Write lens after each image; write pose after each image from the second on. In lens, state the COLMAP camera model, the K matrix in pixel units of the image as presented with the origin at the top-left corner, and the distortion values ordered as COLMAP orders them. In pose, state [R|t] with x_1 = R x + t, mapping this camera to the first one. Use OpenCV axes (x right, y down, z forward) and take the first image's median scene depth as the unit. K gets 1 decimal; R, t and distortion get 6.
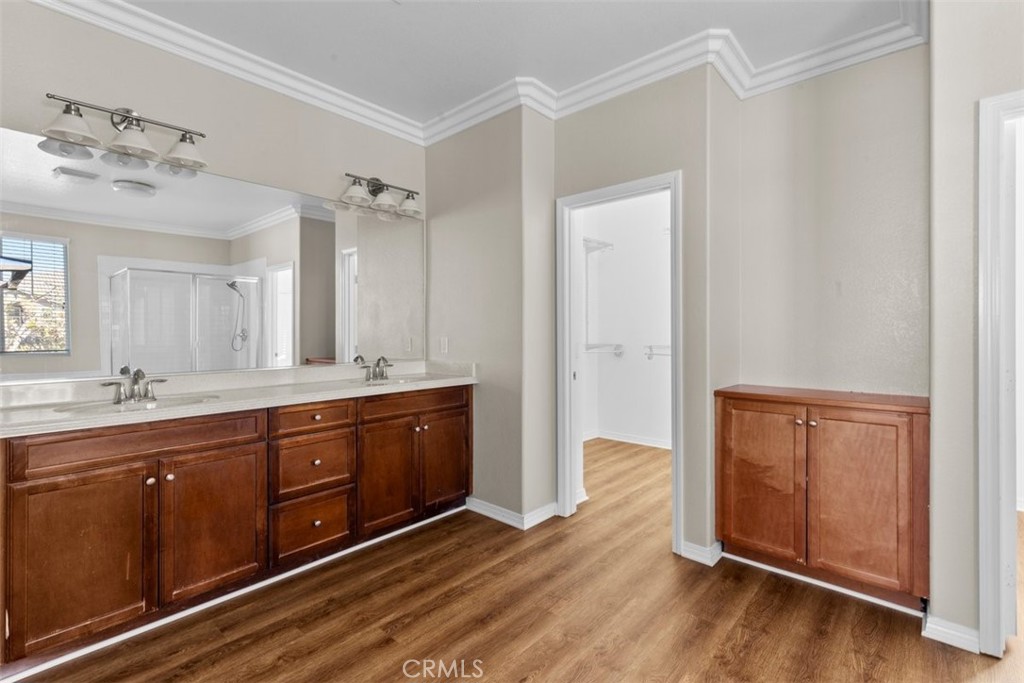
lens RADIAL K [[466.8, 0, 506.2], [0, 466.8, 329.7], [0, 0, 1]] dist [0.003360, -0.000454]
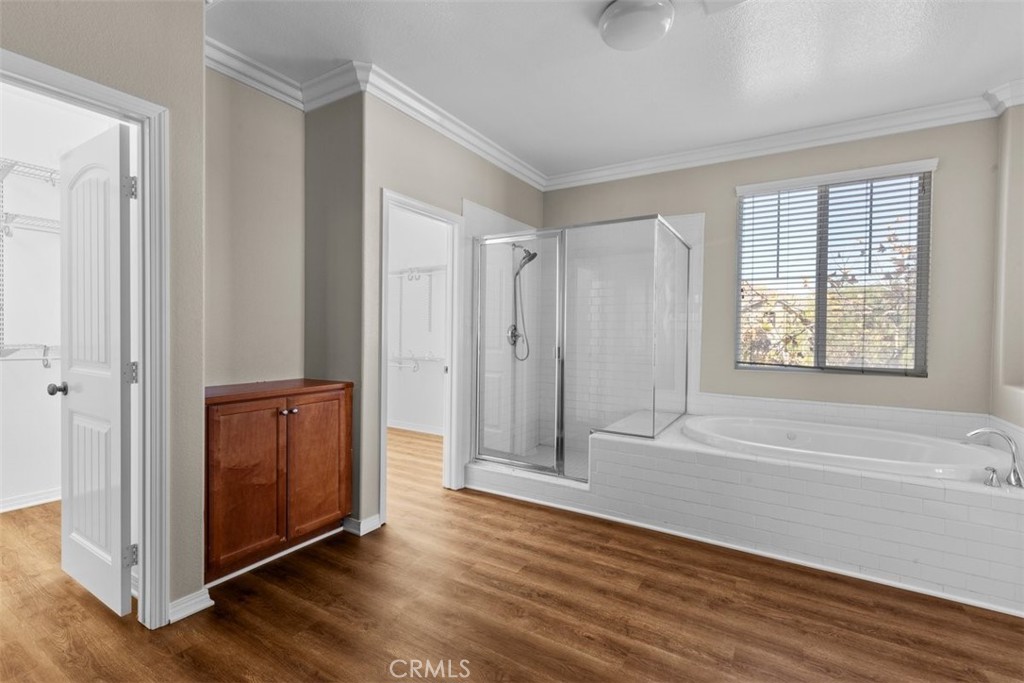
lens RADIAL K [[436.1, 0, 512.0], [0, 436.1, 341.5], [0, 0, 1]] dist [-0.000272, -0.000257]
pose [[-0.162276, -0.019006, 0.986562, -0.445324], [-0.015800, 0.999736, 0.016661, 0.007471], [-0.986619, -0.012884, -0.162533, 0.633678]]
